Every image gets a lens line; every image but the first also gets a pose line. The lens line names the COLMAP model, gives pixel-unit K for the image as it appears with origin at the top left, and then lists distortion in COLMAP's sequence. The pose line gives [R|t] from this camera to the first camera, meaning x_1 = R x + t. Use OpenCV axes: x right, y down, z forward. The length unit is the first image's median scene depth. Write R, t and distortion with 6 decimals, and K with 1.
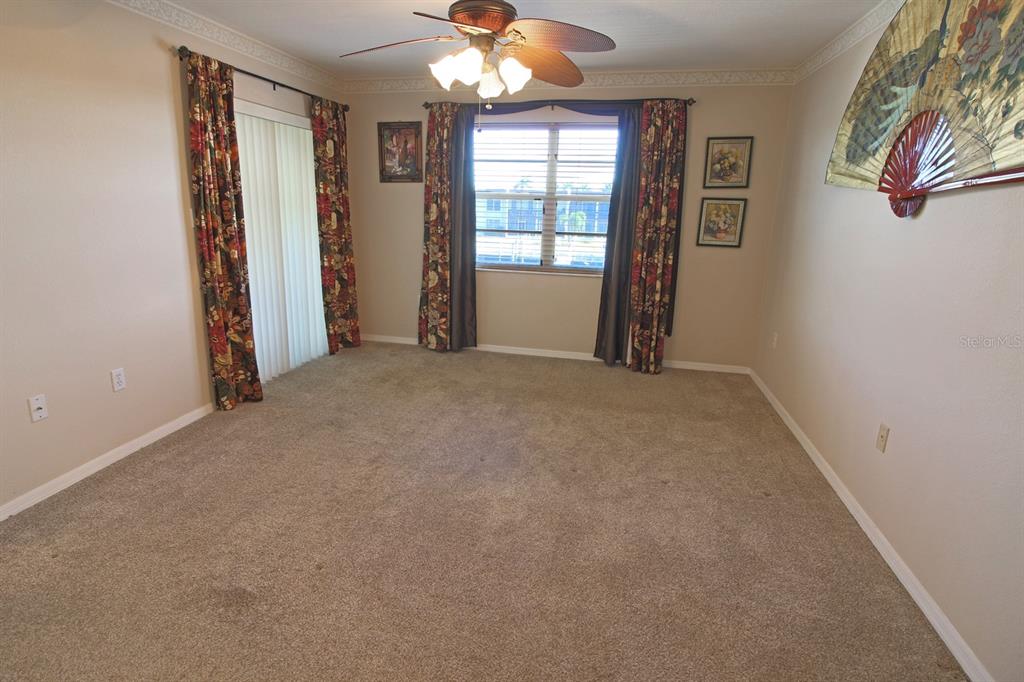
lens RADIAL K [[522.2, 0, 511.2], [0, 522.2, 334.8], [0, 0, 1]] dist [0.000664, -0.014126]
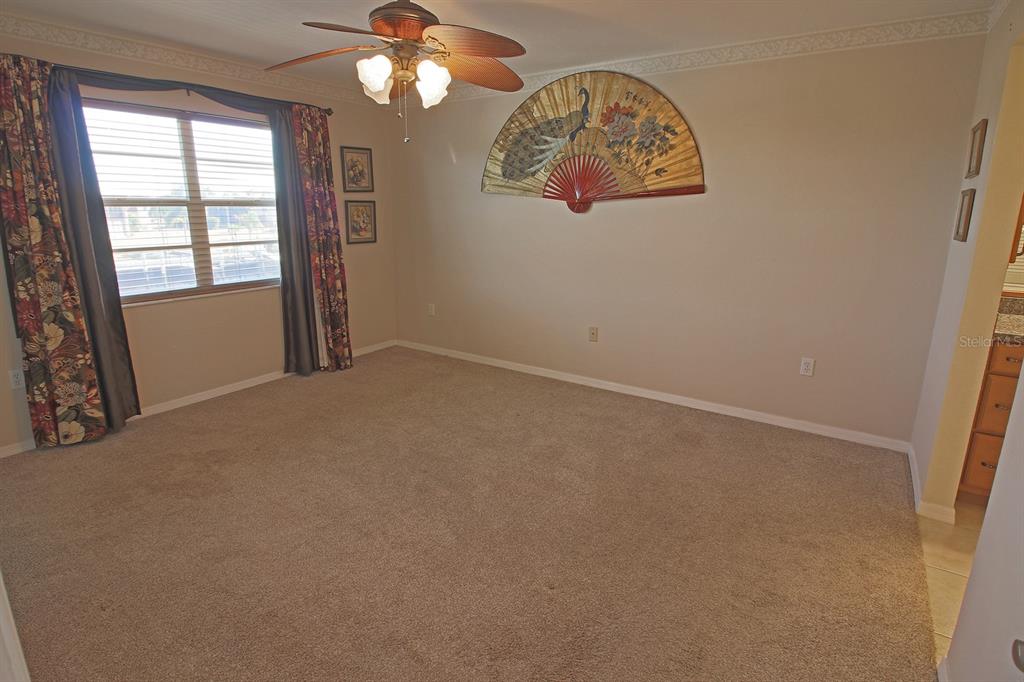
lens RADIAL K [[522.2, 0, 497.4], [0, 522.2, 332.2], [0, 0, 1]] dist [0.000664, -0.014126]
pose [[0.377862, -0.239717, 0.894291, -0.561146], [0.233514, 0.959350, 0.158490, -0.094655], [-0.895931, 0.148943, 0.418479, 0.289514]]
